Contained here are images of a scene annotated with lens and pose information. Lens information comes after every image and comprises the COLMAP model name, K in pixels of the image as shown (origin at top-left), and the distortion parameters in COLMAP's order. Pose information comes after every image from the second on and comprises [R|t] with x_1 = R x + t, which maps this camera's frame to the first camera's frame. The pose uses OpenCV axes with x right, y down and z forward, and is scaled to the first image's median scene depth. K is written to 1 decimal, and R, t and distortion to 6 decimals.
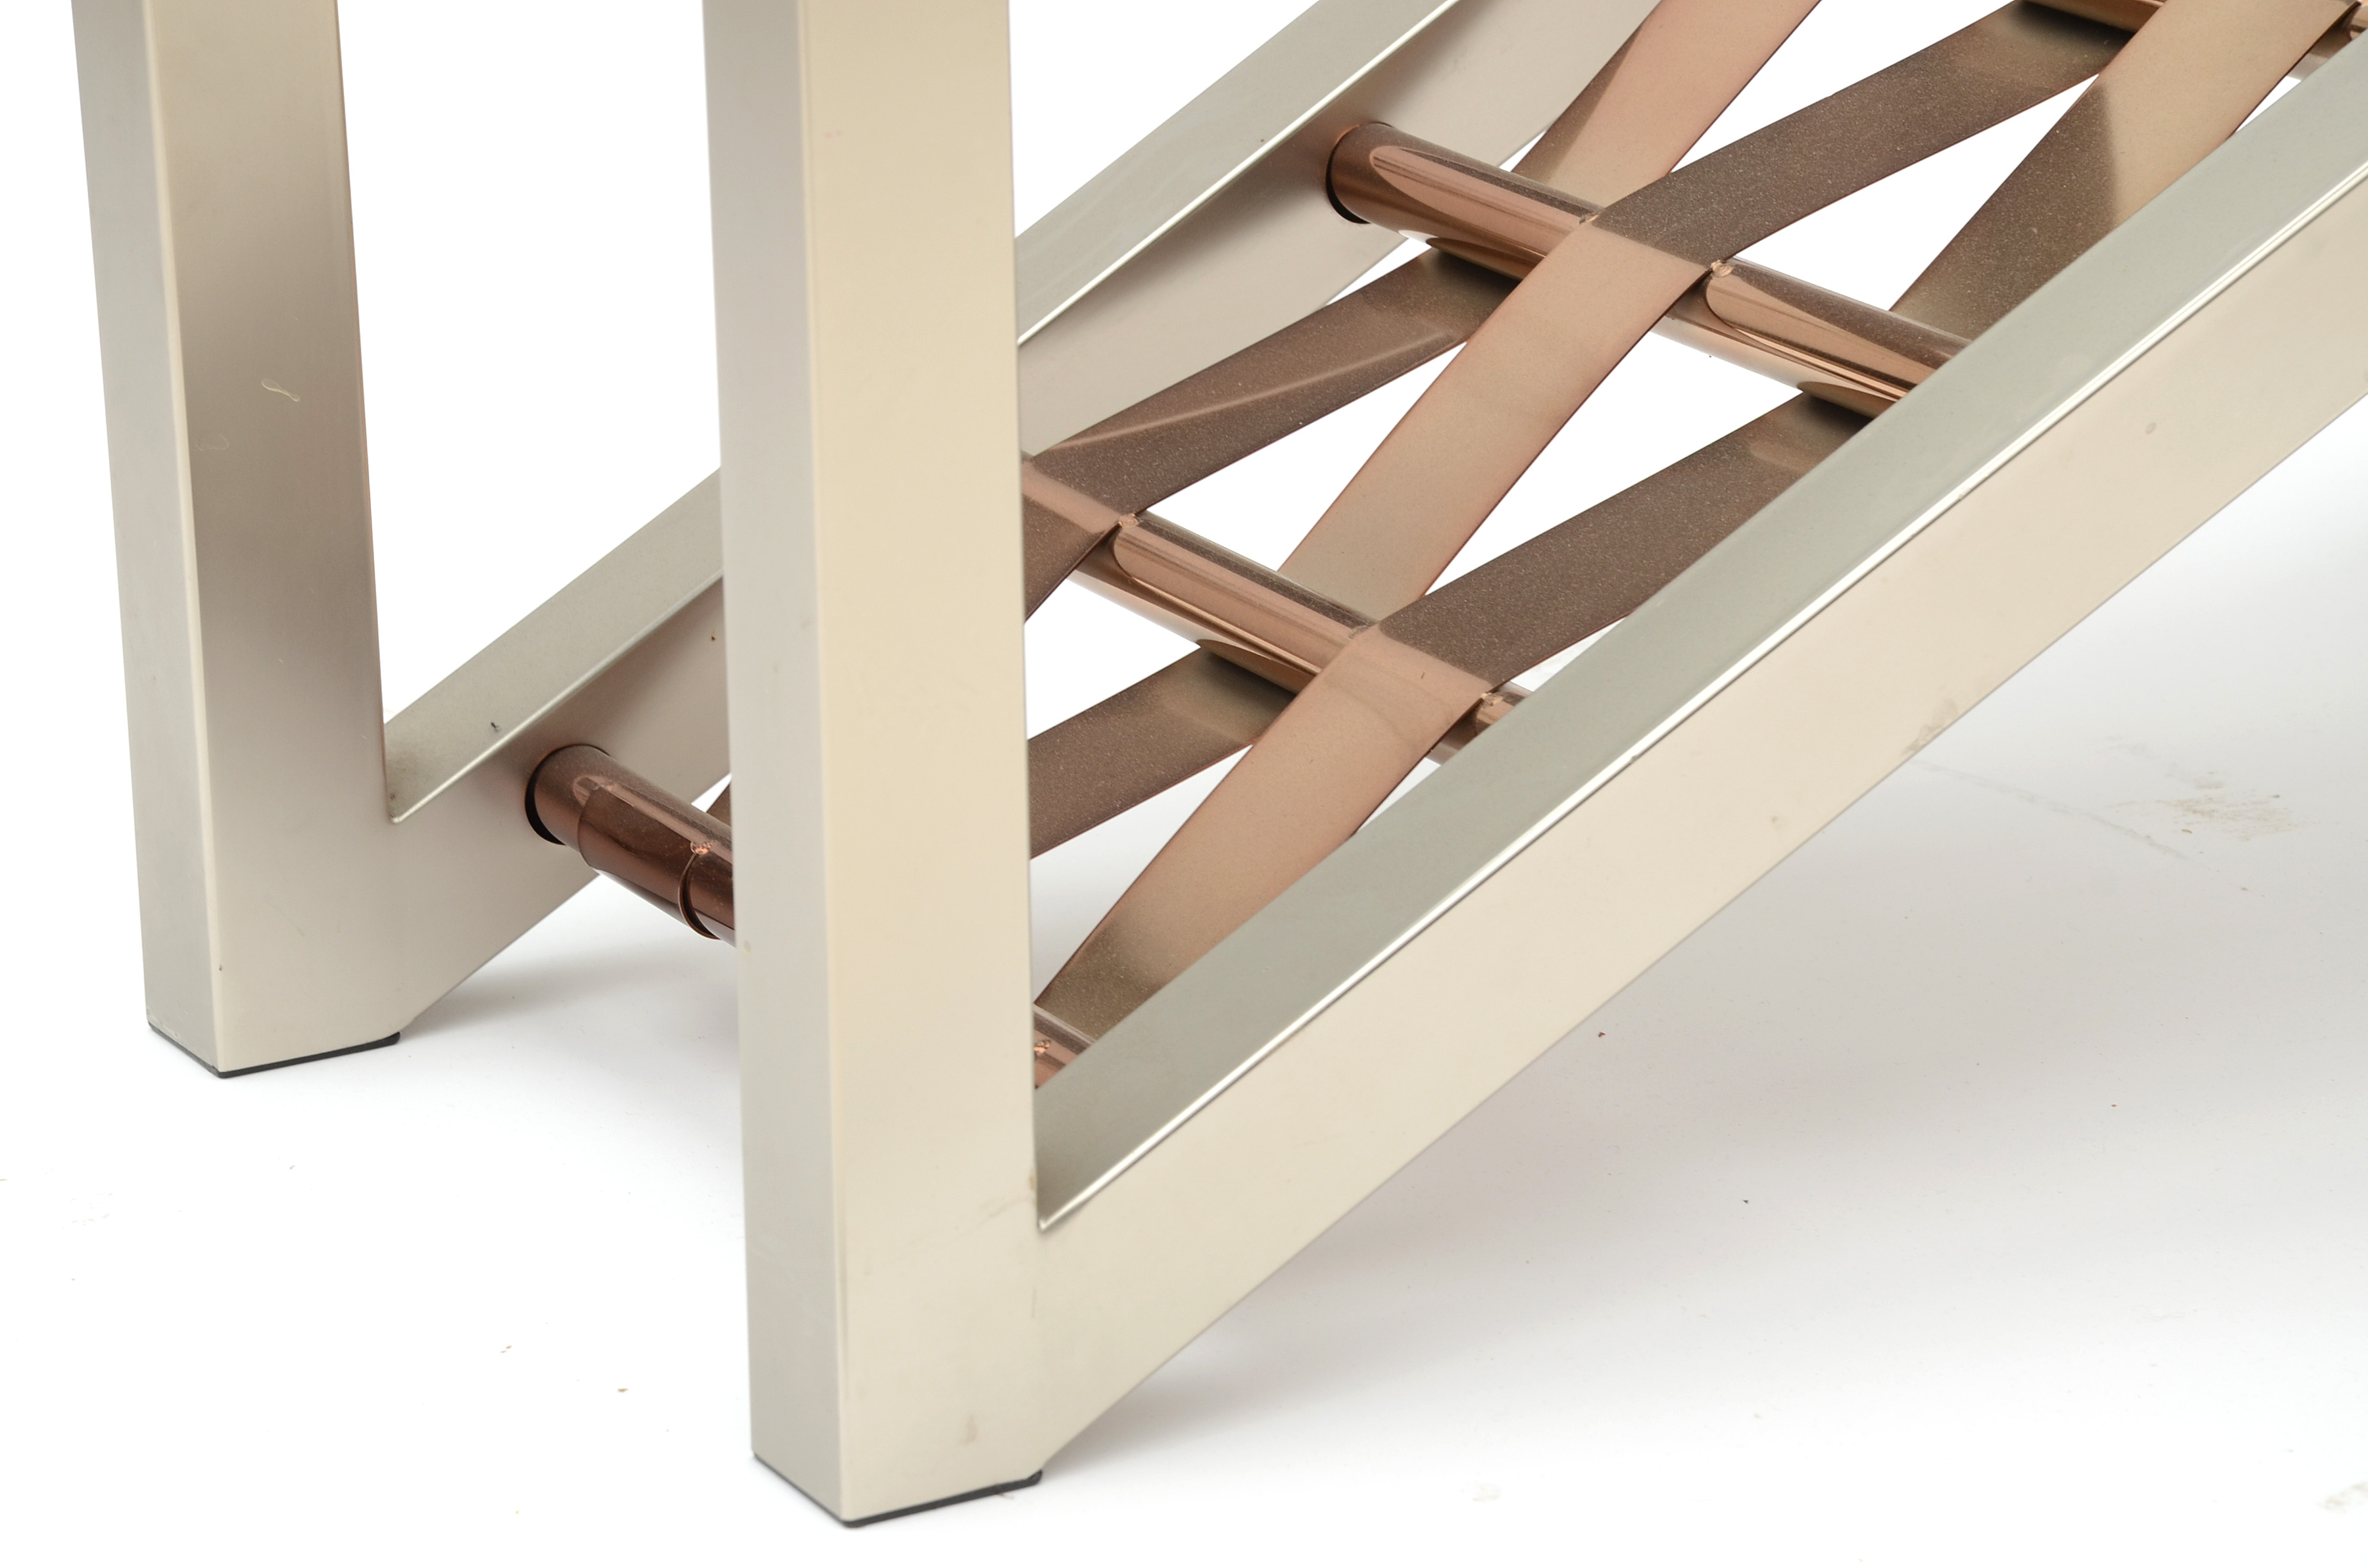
lens RADIAL K [[8704.4, 0, 1184.0], [0, 8704.4, 784.0], [0, 0, 1]] dist [0.989471, 3.150718]
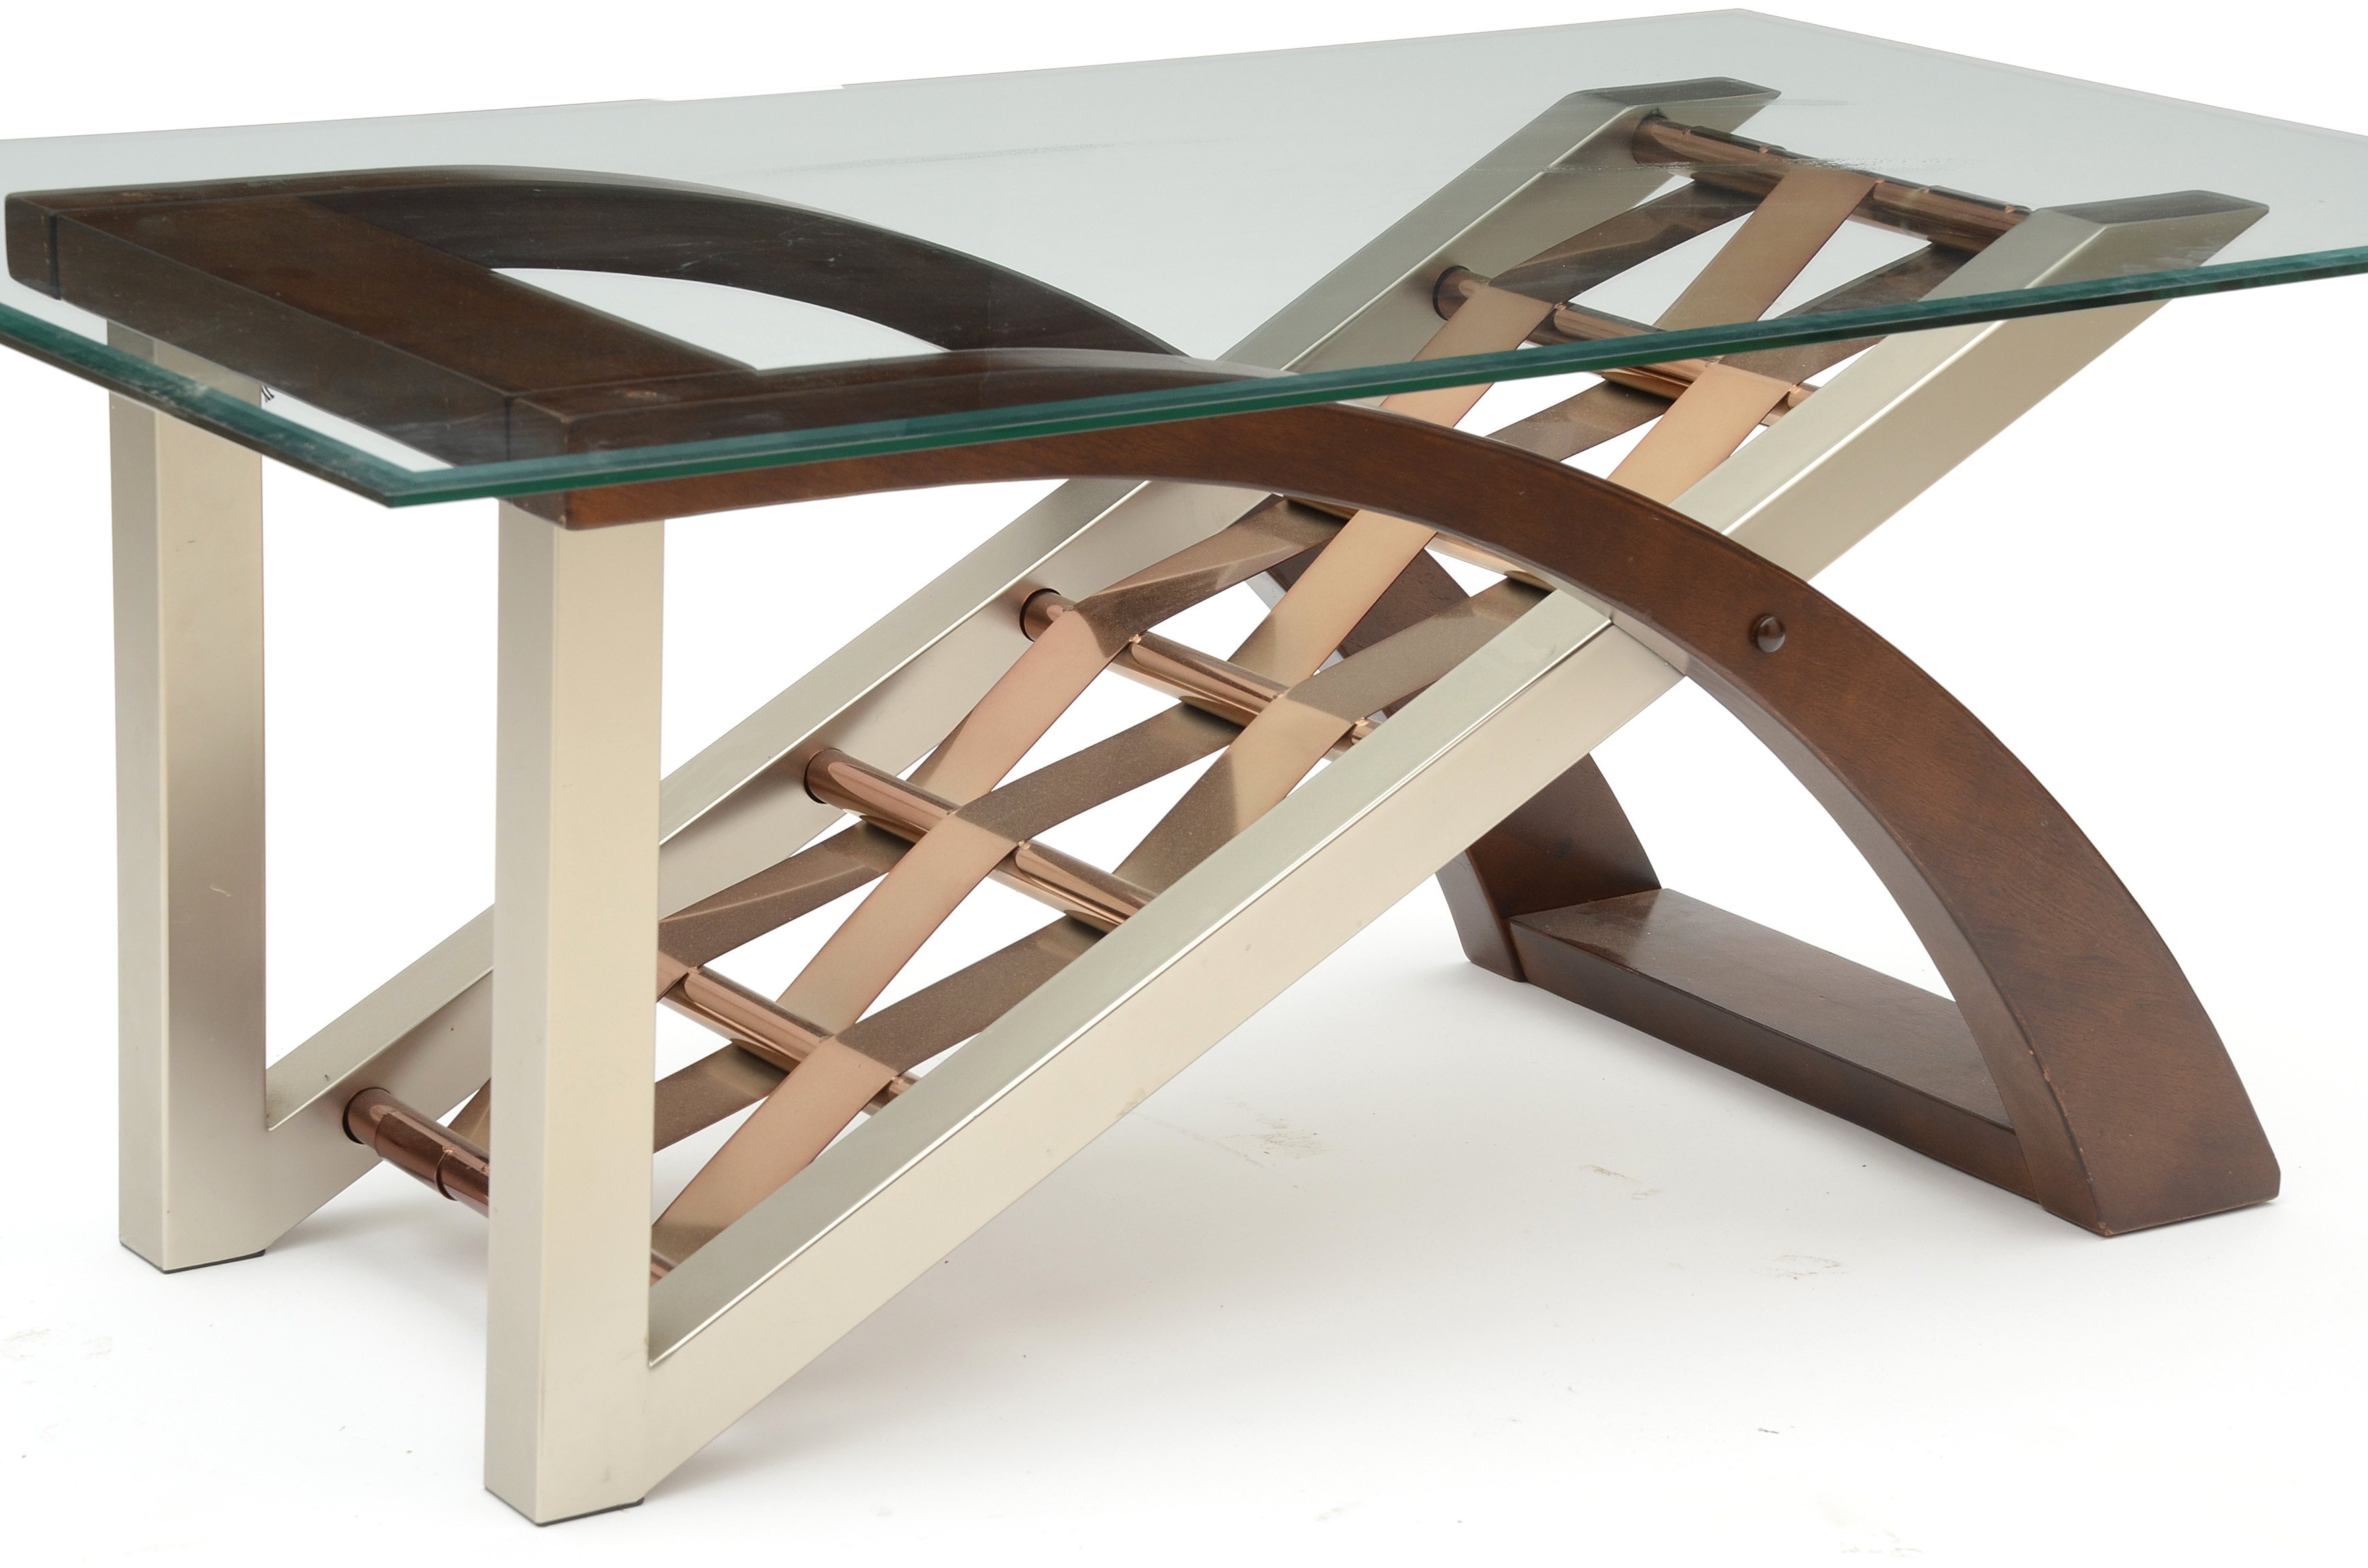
lens RADIAL K [[6462.8, 0, 1180.6], [0, 6462.8, 824.4], [0, 0, 1]] dist [0.688058, -0.199532]
pose [[0.995061, 0.029699, 0.094716, -0.034644], [-0.026595, 0.999073, -0.033863, -0.018004], [-0.095634, 0.031177, 0.994928, -0.351614]]
